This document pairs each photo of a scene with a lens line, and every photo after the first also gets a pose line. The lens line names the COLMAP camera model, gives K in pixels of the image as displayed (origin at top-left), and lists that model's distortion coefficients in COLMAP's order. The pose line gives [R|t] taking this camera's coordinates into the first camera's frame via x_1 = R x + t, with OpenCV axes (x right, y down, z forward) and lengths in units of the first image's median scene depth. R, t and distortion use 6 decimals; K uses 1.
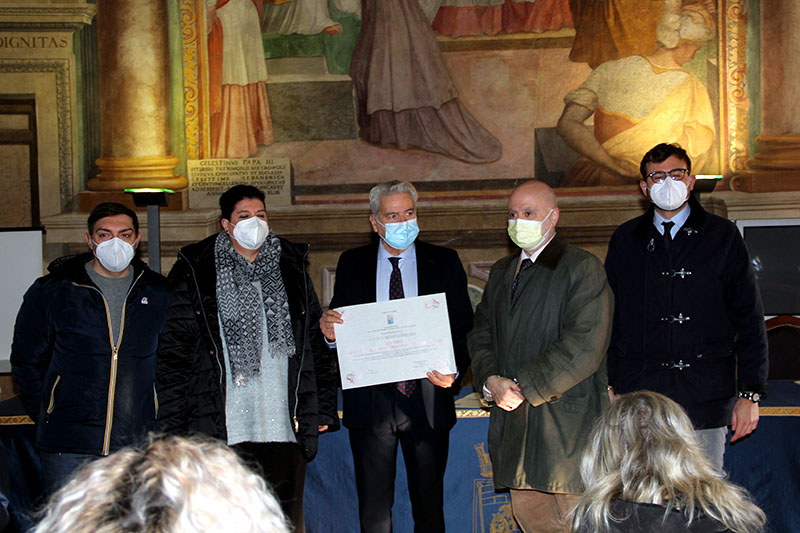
lens RADIAL K [[1117.8, 0, 426.6], [0, 1117.8, 264.6], [0, 0, 1]] dist [0.021477, 0.477270]
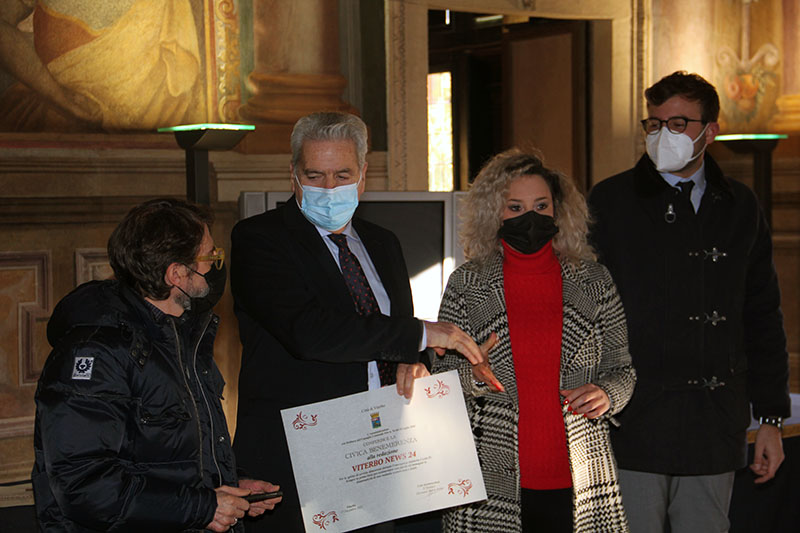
lens RADIAL K [[1625.4, 0, 400.0], [0, 1625.4, 266.5], [0, 0, 1]] dist [0.326429, 0.597492]
pose [[0.747137, -0.010309, 0.664590, -0.308263], [0.014100, 0.999901, -0.000341, 0.006932], [-0.664521, 0.009625, 0.747208, 0.187013]]
